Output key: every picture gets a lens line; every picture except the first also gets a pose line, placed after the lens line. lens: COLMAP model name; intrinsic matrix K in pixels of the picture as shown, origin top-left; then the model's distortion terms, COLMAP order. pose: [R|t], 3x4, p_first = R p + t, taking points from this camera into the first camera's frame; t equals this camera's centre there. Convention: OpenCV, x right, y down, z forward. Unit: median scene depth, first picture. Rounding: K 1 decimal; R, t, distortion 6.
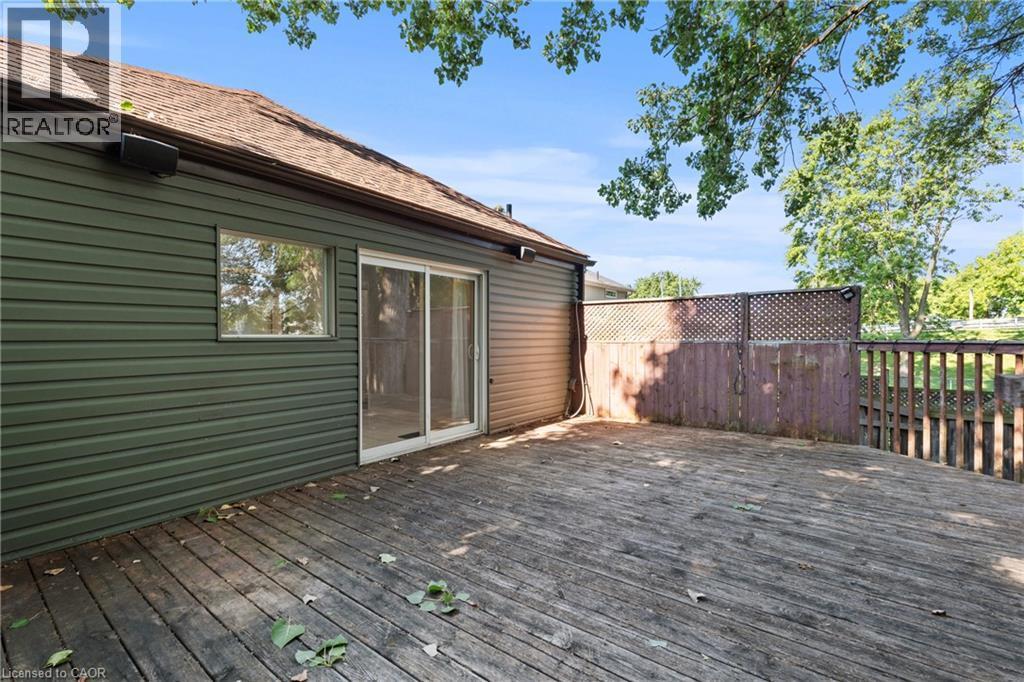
lens RADIAL K [[456.5, 0, 511.5], [0, 456.5, 338.5], [0, 0, 1]] dist [-0.007941, 0.000281]
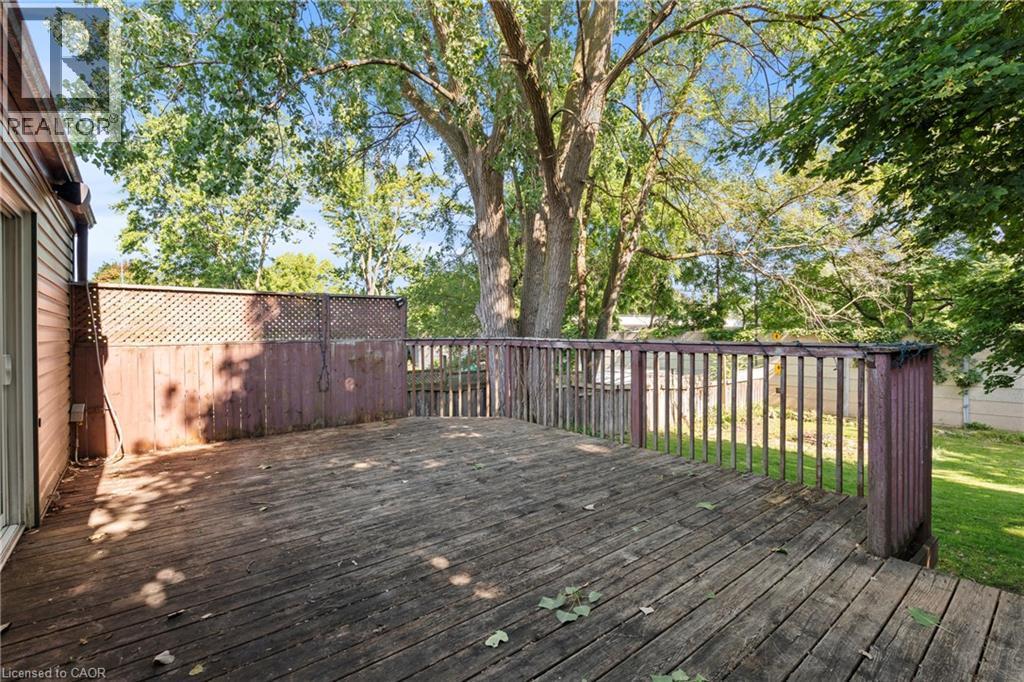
lens RADIAL K [[466.5, 0, 529.1], [0, 466.5, 336.7], [0, 0, 1]] dist [-0.009049, 0.000034]
pose [[0.217945, -0.009771, 0.975912, -0.712411], [0.006645, 0.999942, 0.008528, -0.013728], [-0.975938, 0.004626, 0.217997, 0.526784]]
